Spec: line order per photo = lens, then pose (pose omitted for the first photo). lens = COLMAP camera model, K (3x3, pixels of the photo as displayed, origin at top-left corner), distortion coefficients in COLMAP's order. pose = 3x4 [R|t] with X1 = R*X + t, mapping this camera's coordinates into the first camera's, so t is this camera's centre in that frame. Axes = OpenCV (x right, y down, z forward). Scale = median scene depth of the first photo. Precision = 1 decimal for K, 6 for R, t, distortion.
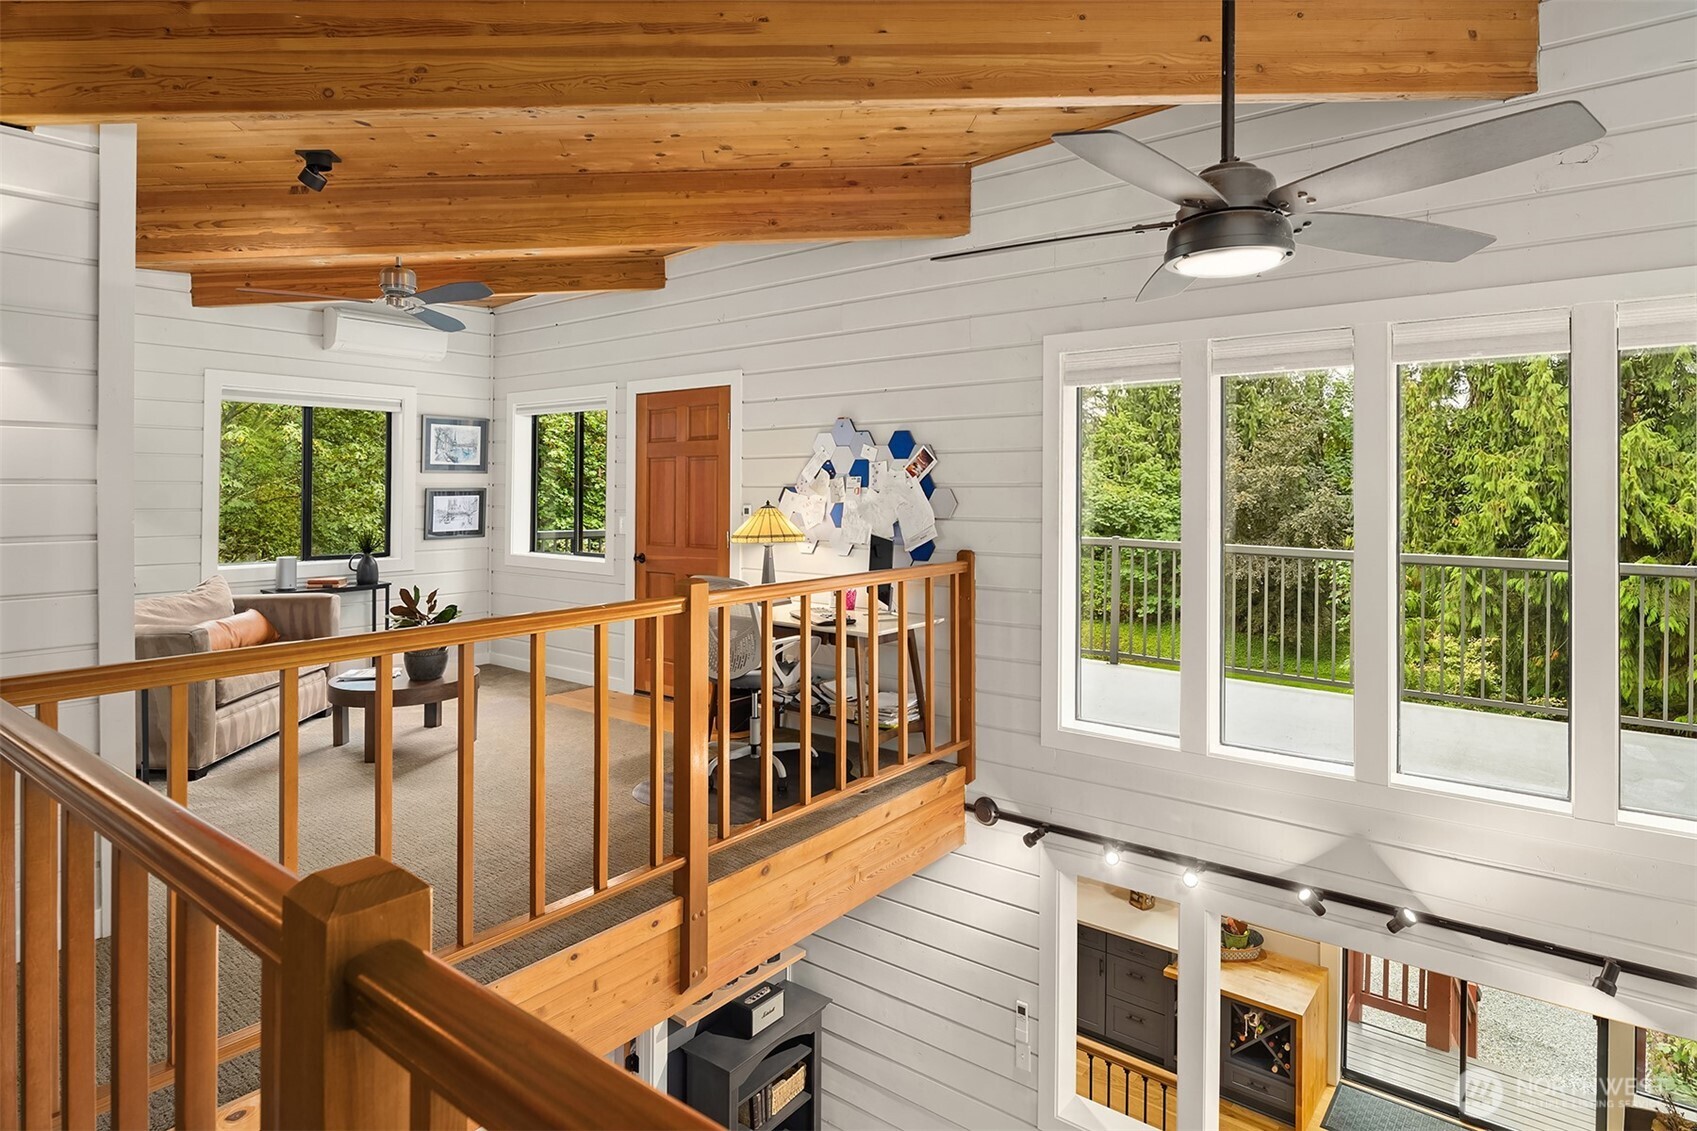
lens RADIAL K [[926.1, 0, 874.1], [0, 926.1, 494.5], [0, 0, 1]] dist [0.000765, -0.001330]
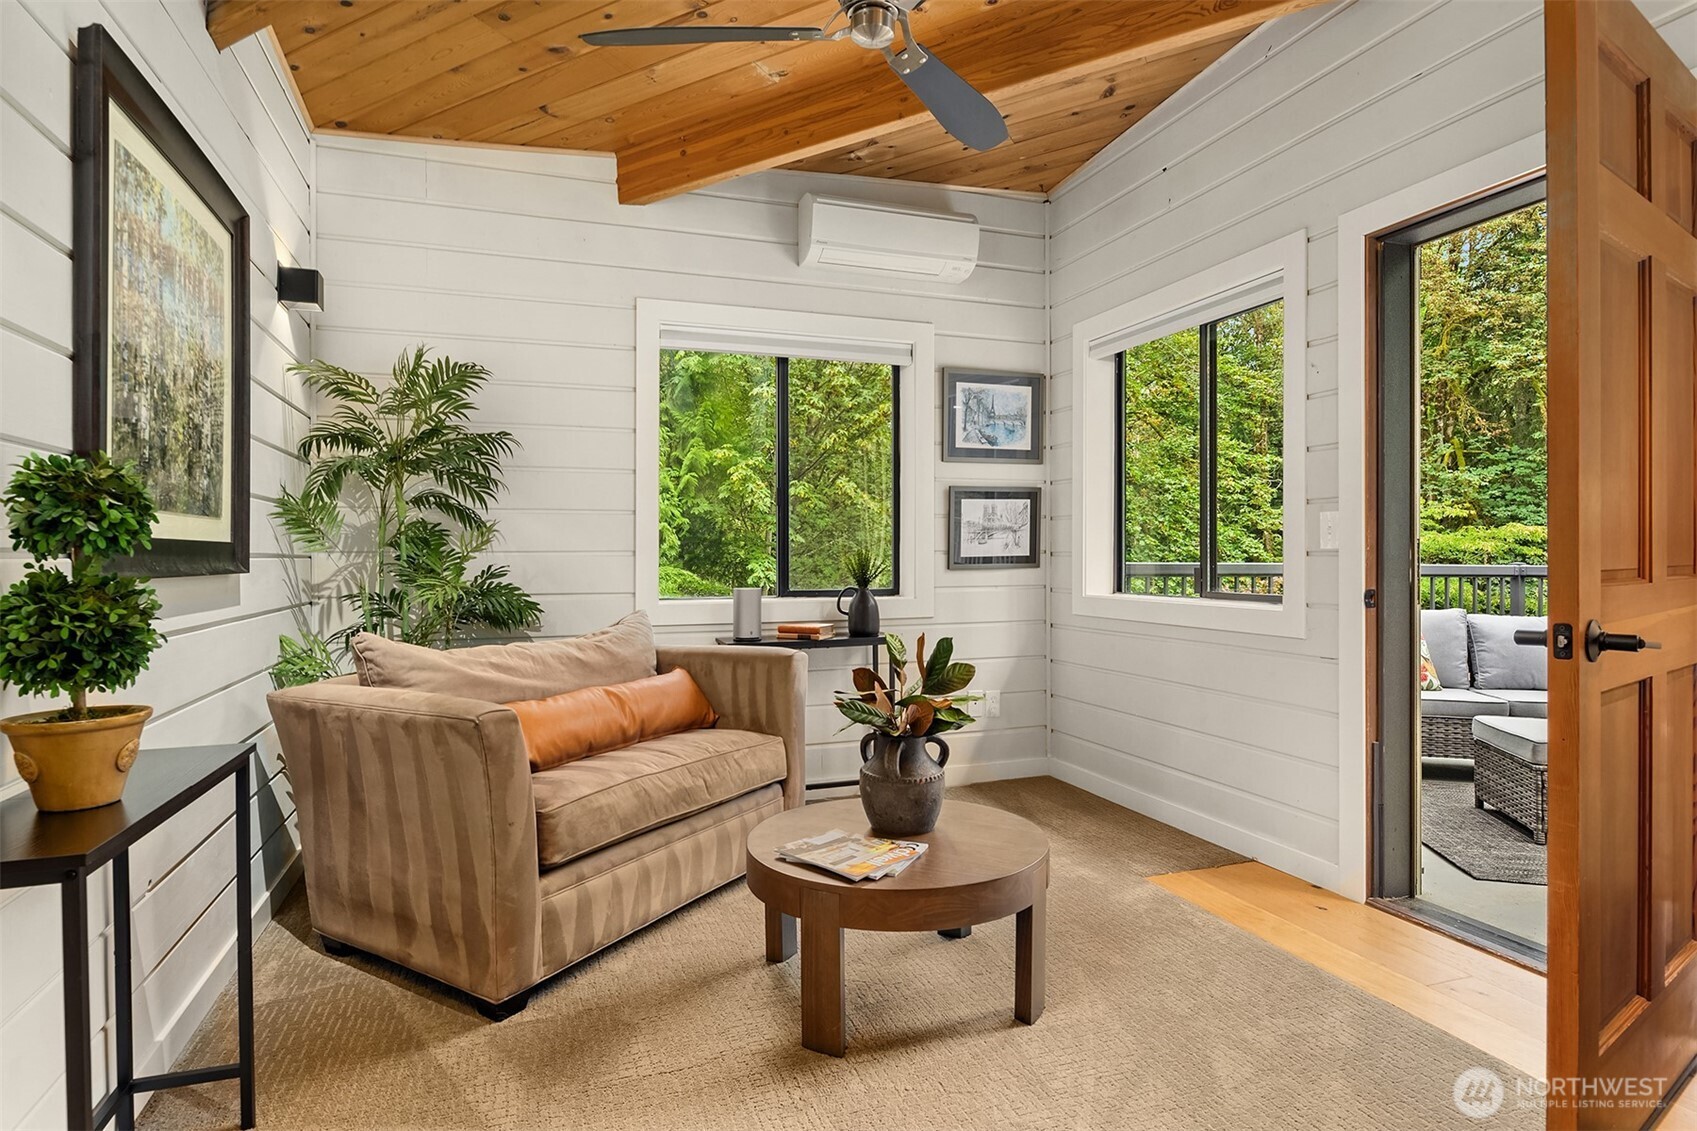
lens RADIAL K [[926.1, 0, 845.5], [0, 926.1, 569.2], [0, 0, 1]] dist [0.000765, -0.001330]
pose [[0.833072, -0.007244, -0.553117, -0.200269], [0.009594, 0.999953, 0.001353, 0.047216], [0.553082, -0.006434, 0.833102, 0.445356]]
